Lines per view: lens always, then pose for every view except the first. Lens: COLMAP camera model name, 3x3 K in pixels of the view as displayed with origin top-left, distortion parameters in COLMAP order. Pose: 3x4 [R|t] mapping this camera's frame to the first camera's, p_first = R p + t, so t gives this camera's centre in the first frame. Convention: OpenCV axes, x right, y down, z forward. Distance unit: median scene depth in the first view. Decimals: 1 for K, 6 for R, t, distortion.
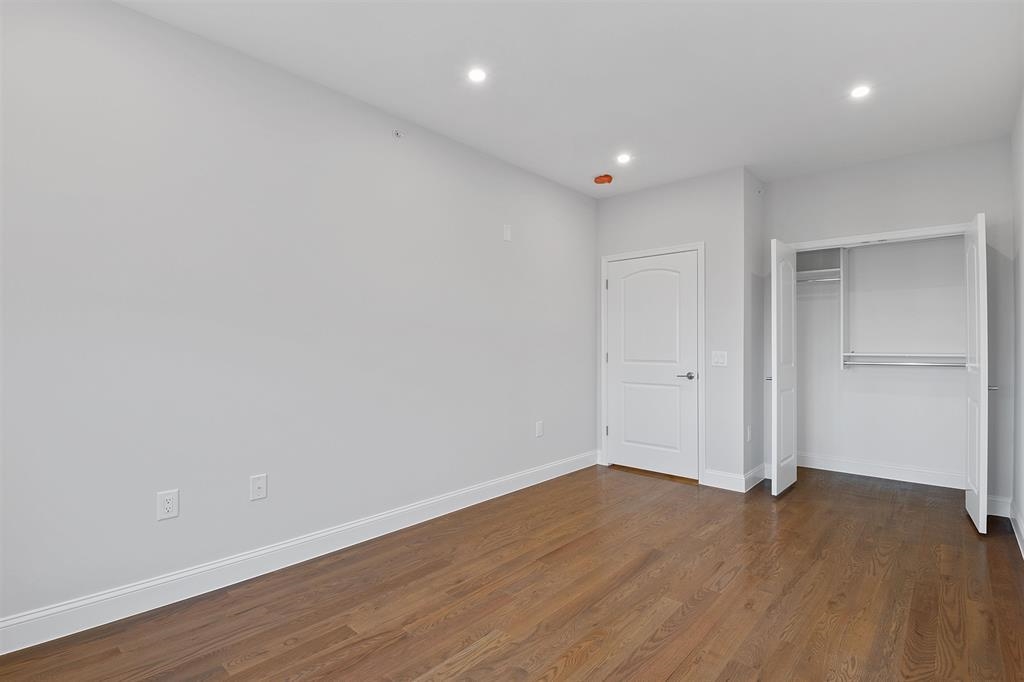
lens RADIAL K [[496.4, 0, 511.1], [0, 496.4, 347.3], [0, 0, 1]] dist [0.027052, -0.022938]
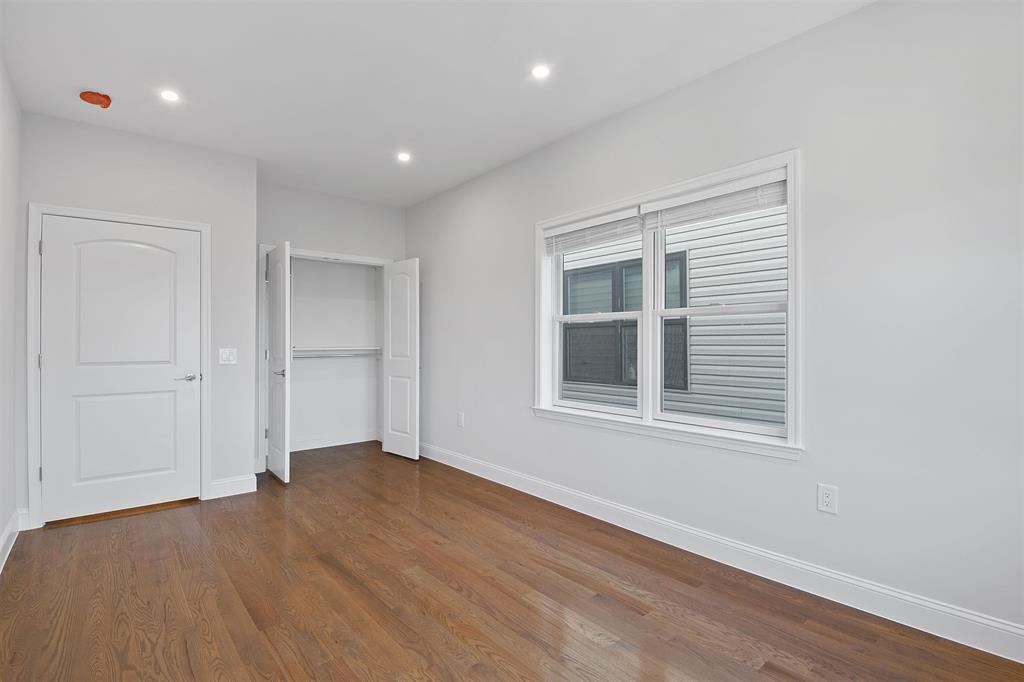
lens RADIAL K [[477.7, 0, 532.8], [0, 477.7, 345.3], [0, 0, 1]] dist [0.019398, -0.018823]
pose [[0.119853, -0.005753, 0.992775, -0.528481], [0.003523, 0.999979, 0.005369, -0.000936], [-0.992785, 0.002854, 0.119871, 0.443153]]
